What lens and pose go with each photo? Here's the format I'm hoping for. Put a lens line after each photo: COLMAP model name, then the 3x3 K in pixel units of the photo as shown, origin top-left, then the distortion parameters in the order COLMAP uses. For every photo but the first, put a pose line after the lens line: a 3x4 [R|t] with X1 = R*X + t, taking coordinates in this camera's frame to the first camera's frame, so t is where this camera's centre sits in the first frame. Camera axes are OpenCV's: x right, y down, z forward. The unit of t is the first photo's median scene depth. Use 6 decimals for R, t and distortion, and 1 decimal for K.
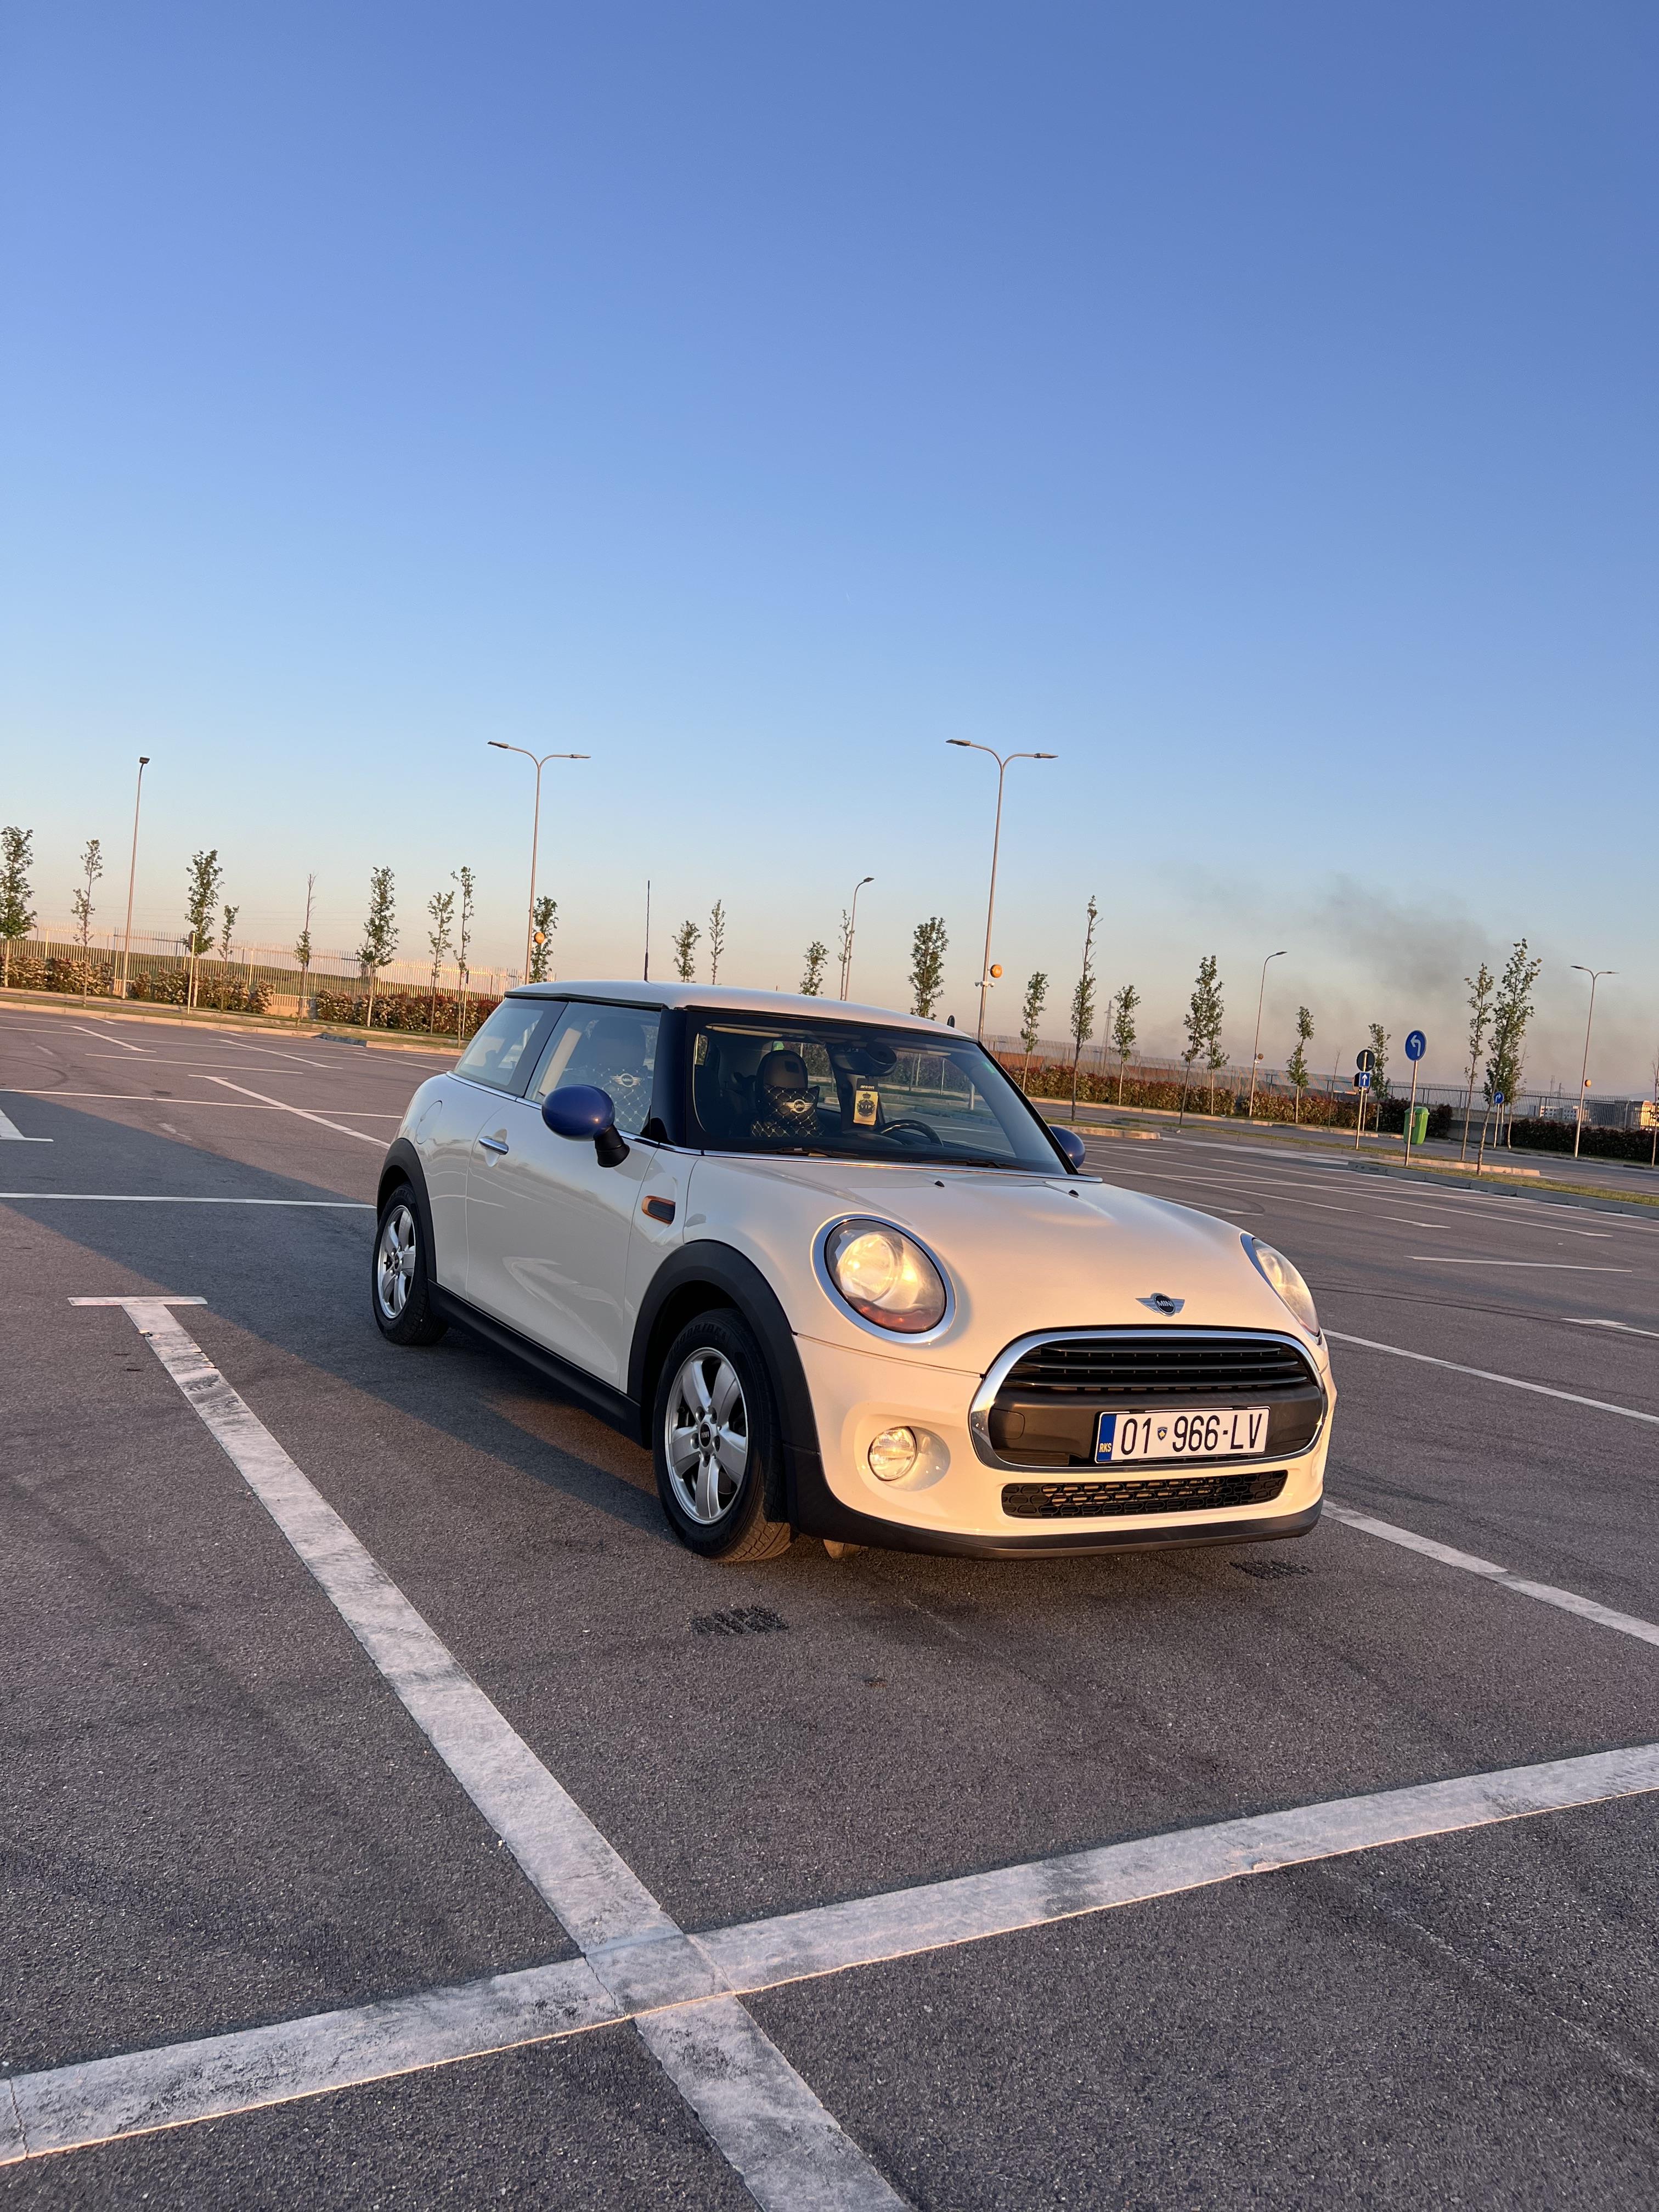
lens RADIAL K [[1672.1, 0, 832.6], [0, 1672.1, 1119.3], [0, 0, 1]] dist [0.082994, -0.092516]
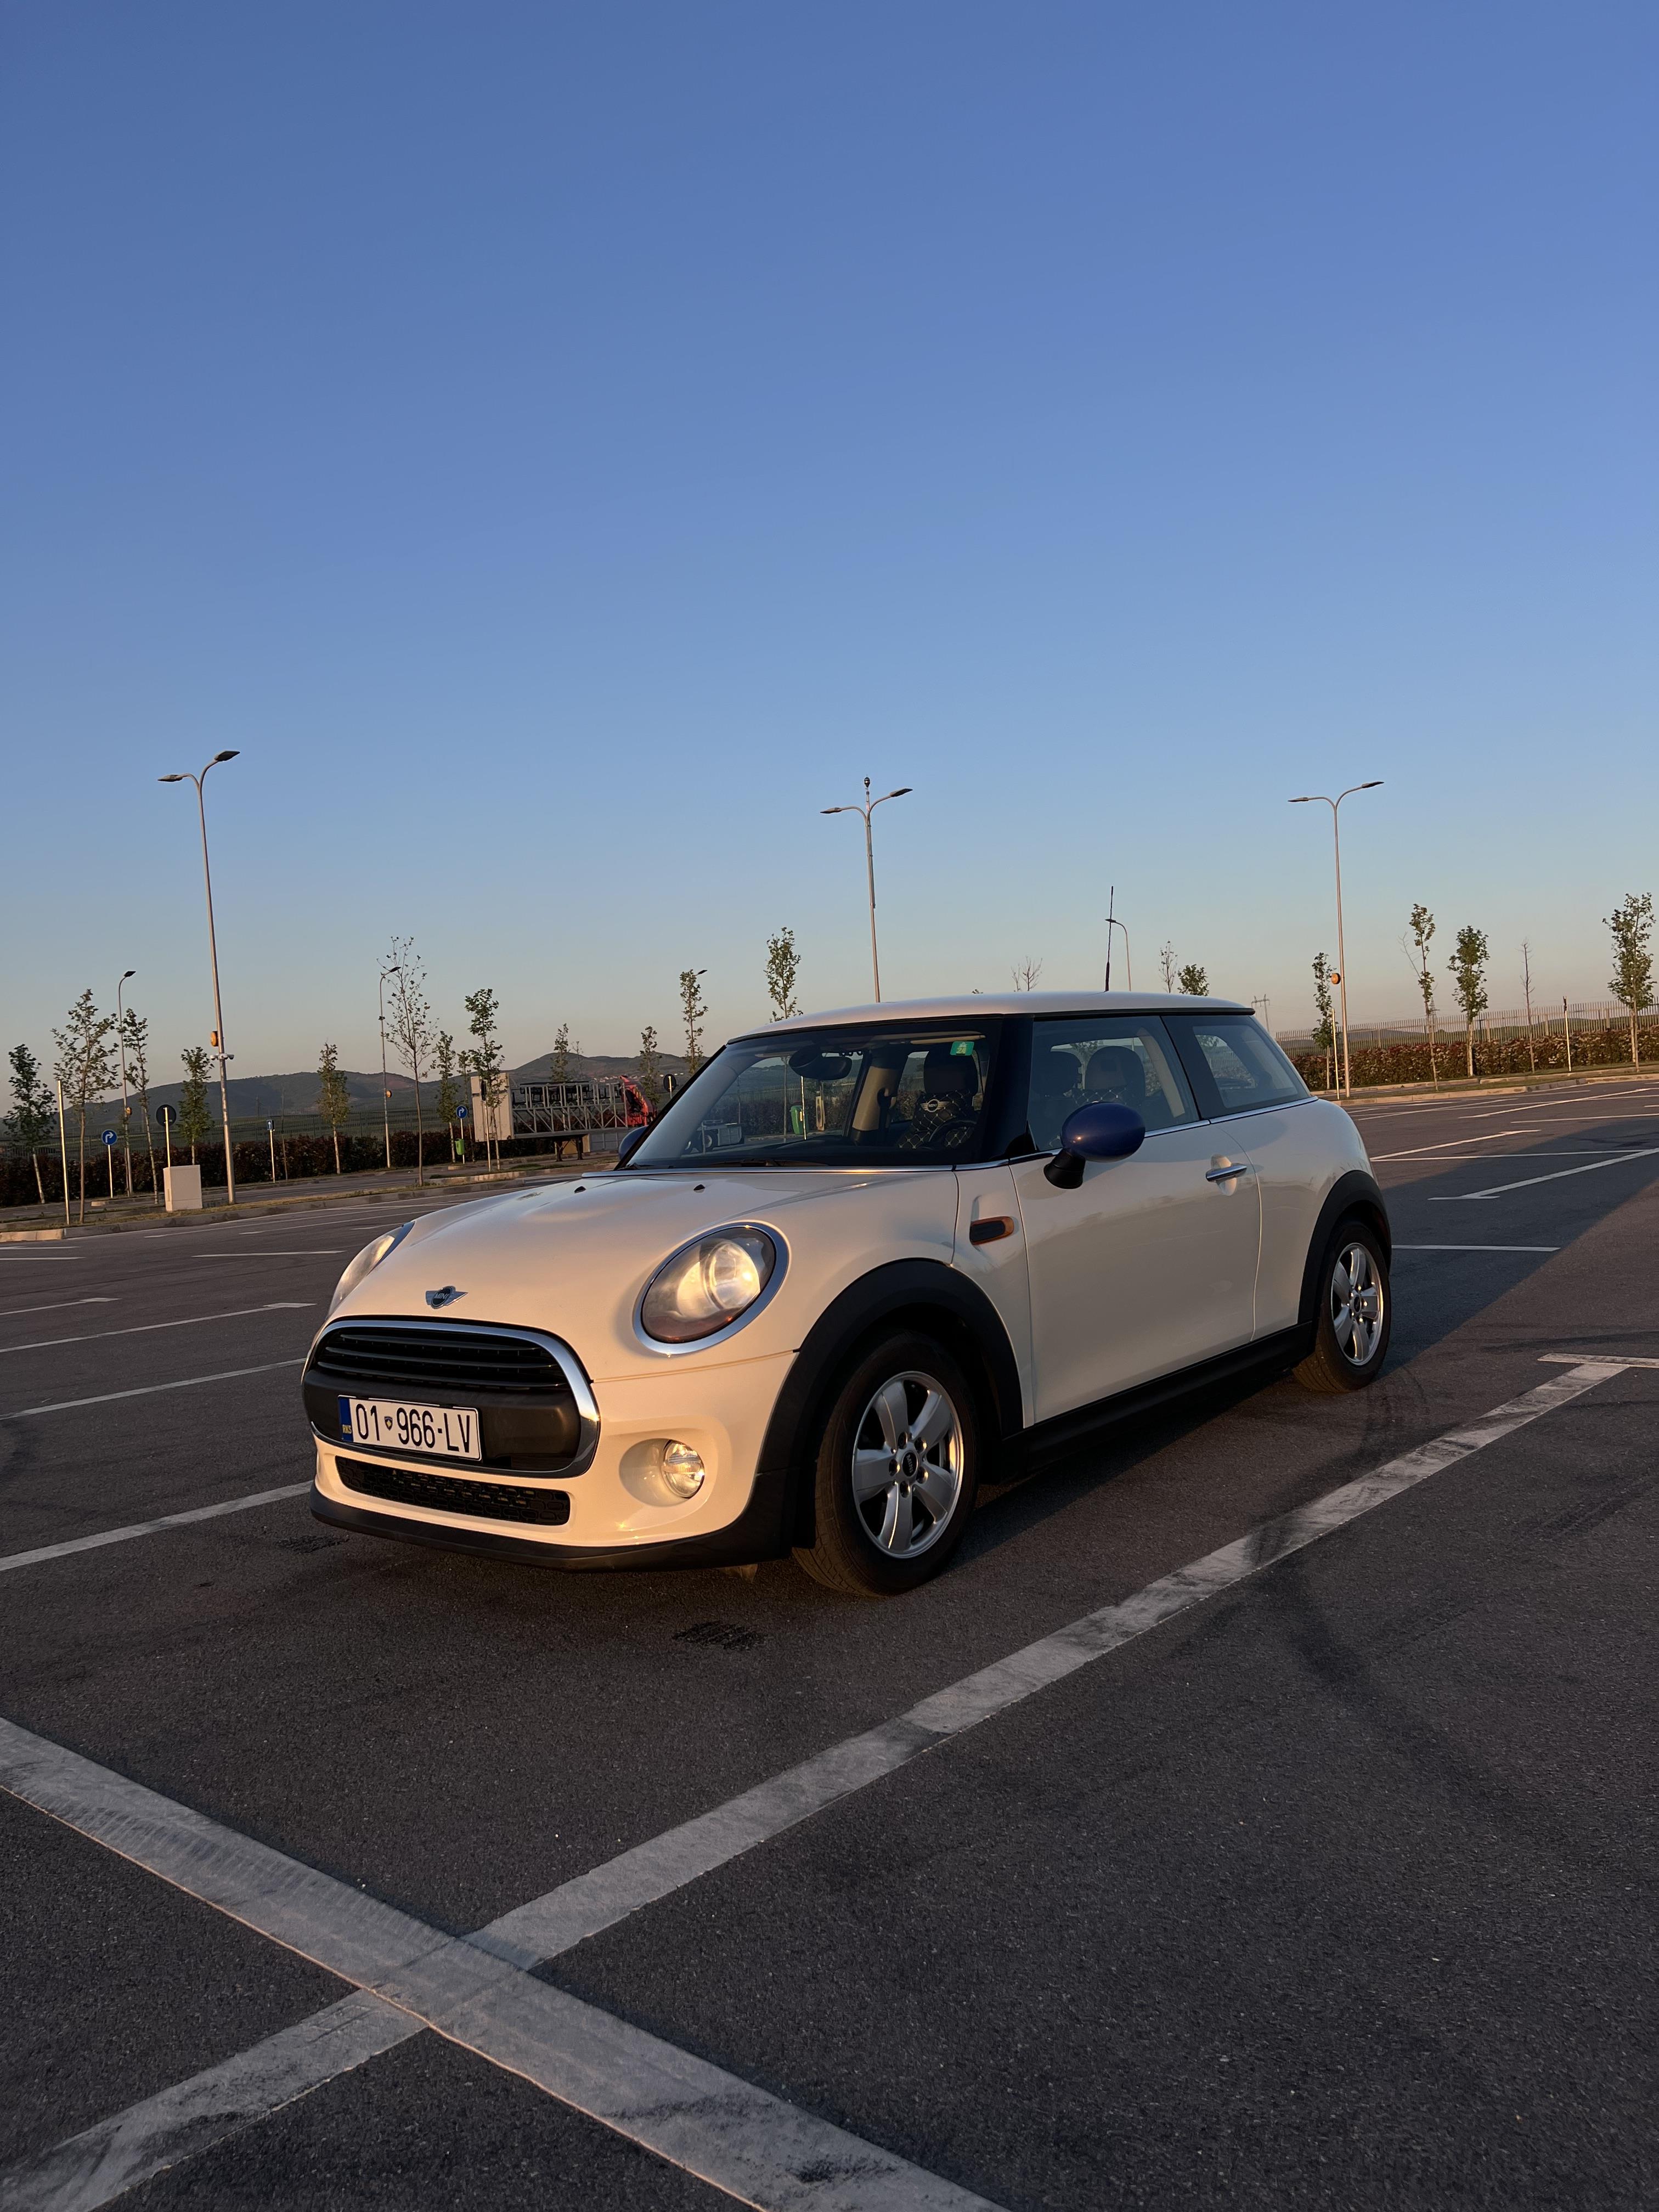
lens RADIAL K [[1623.0, 0, 792.8], [0, 1623.0, 1142.5], [0, 0, 1]] dist [0.071717, -0.085764]
pose [[0.276177, -0.101091, -0.955776, 1.188662], [0.064844, 0.994147, -0.086413, 0.117734], [0.958917, -0.038112, 0.281115, 0.944785]]
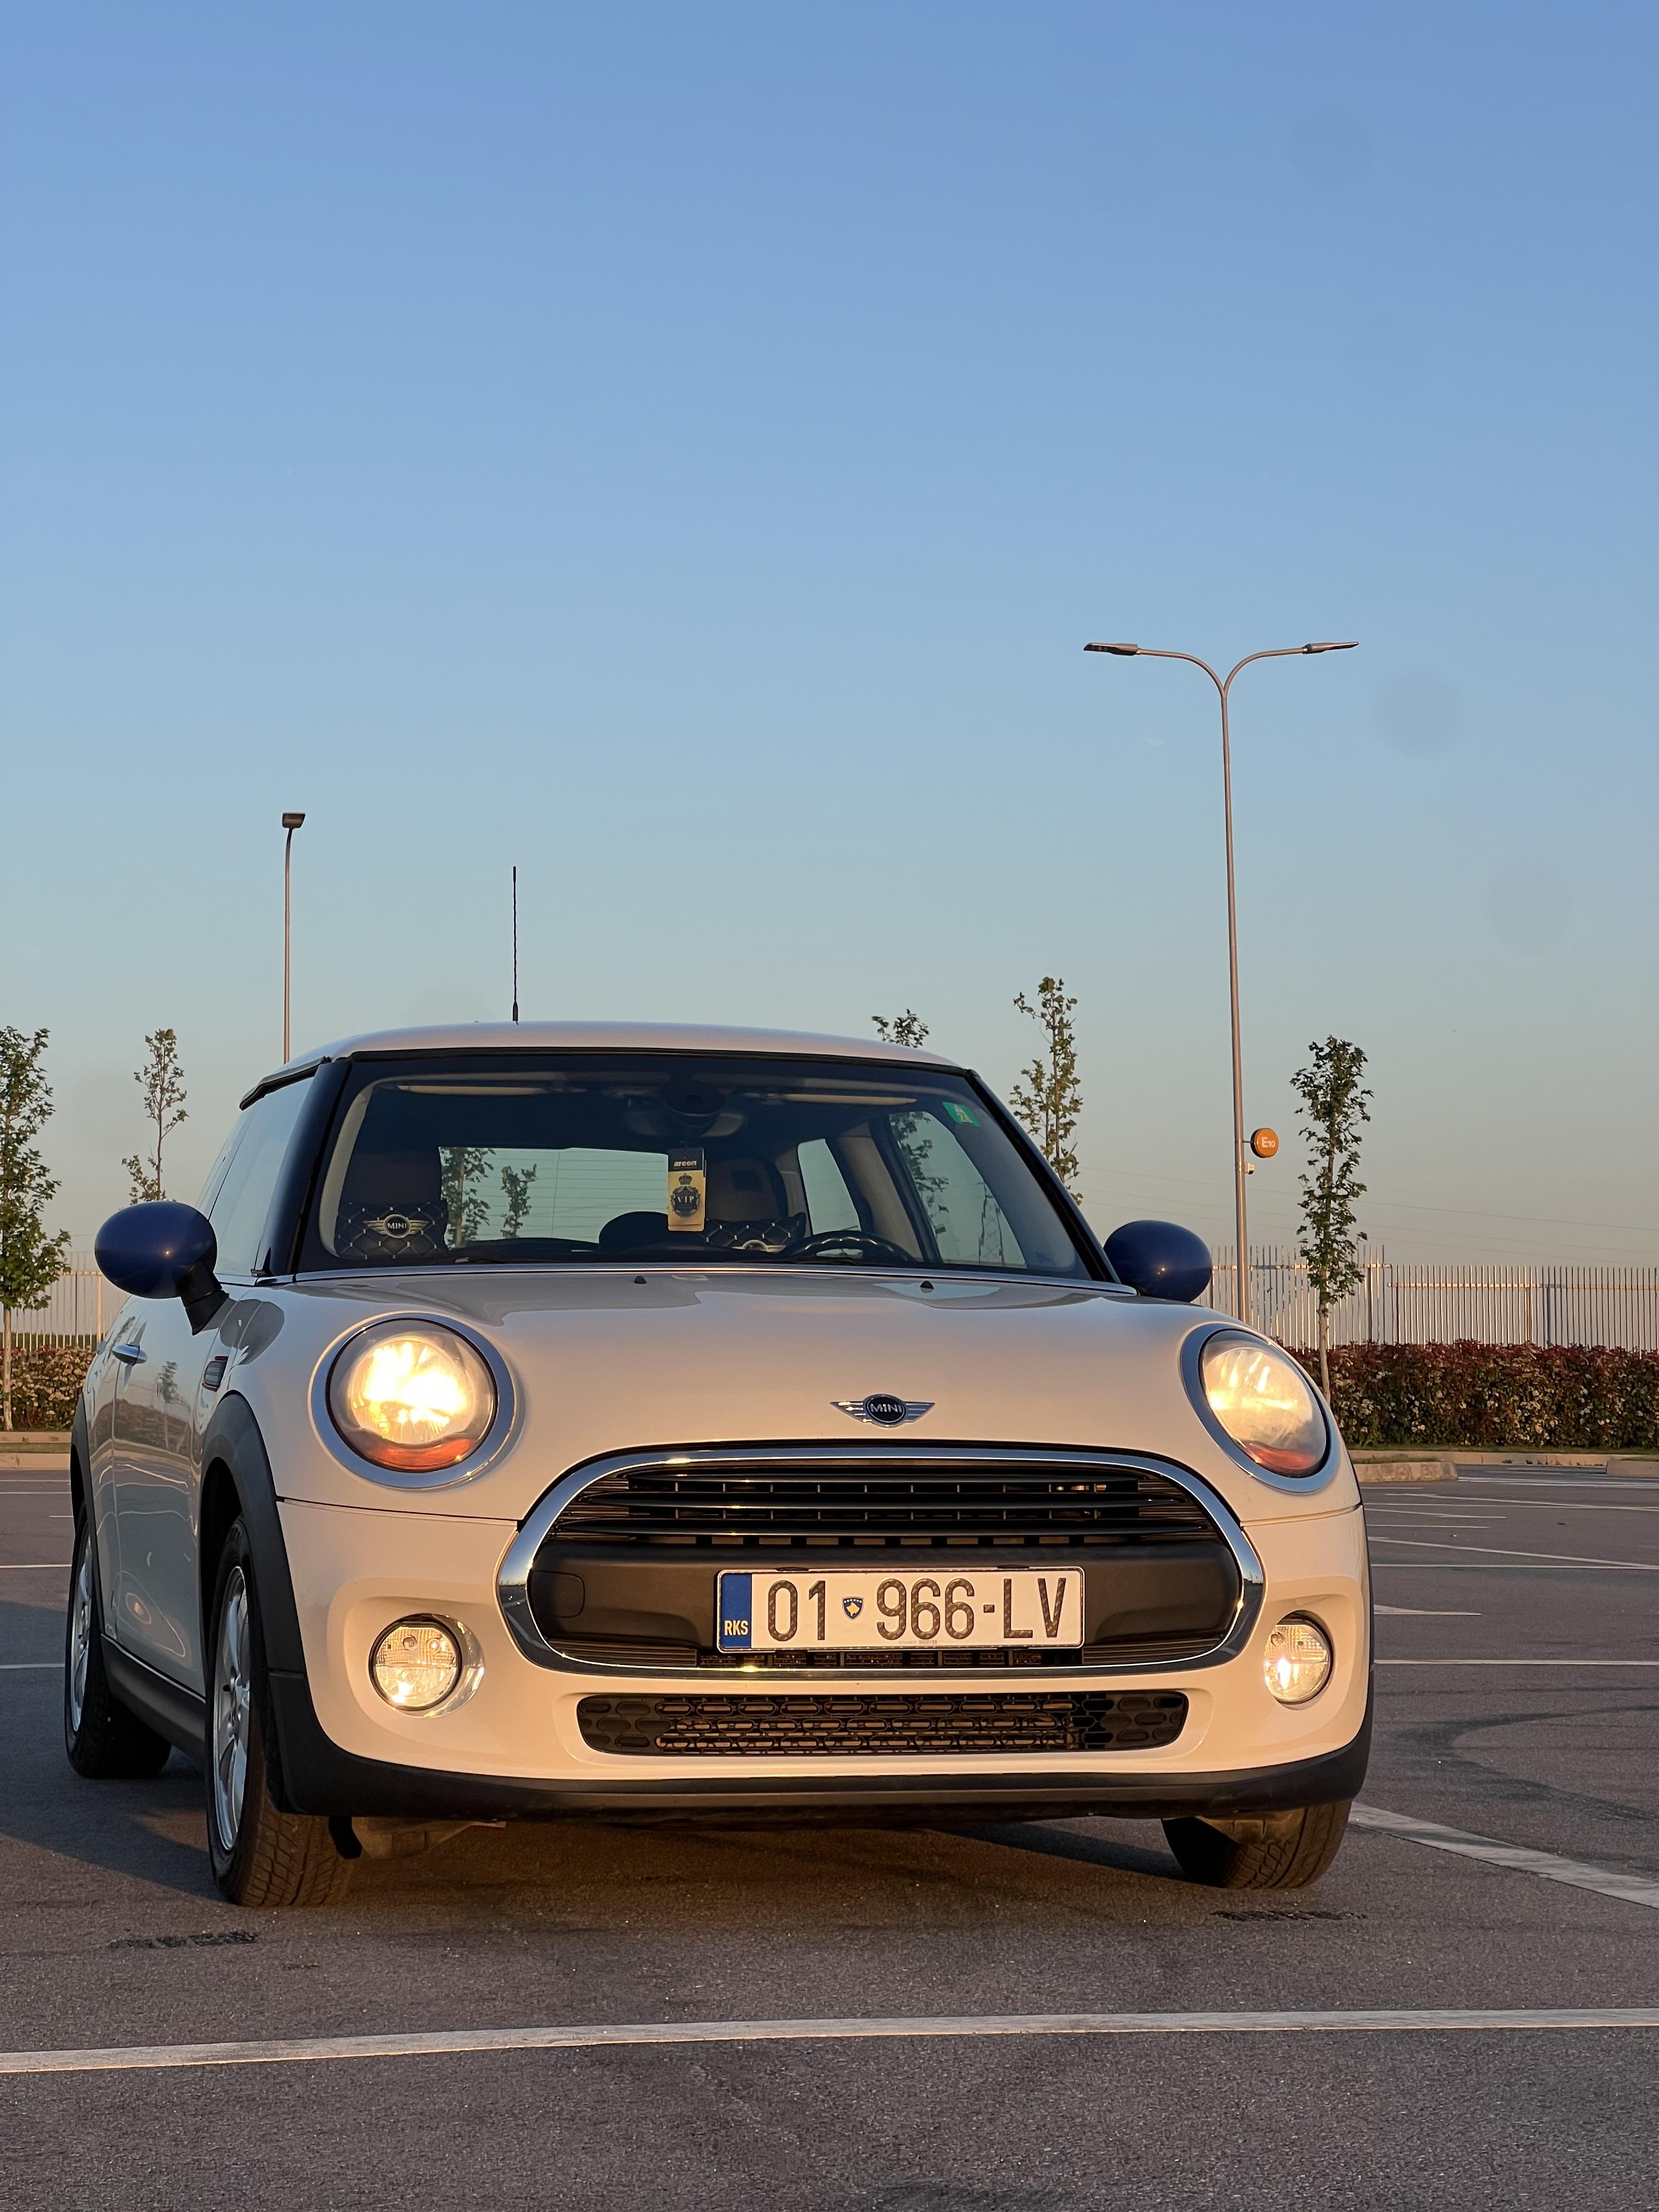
lens RADIAL K [[4851.4, 0, 829.5], [0, 4851.4, 1106.0], [0, 0, 1]] dist [0.067737, 0.444397]
pose [[0.951348, -0.115408, -0.285689, 0.698585], [0.081287, 0.988363, -0.128574, 0.228111], [0.297203, 0.099095, 0.949658, -0.681421]]
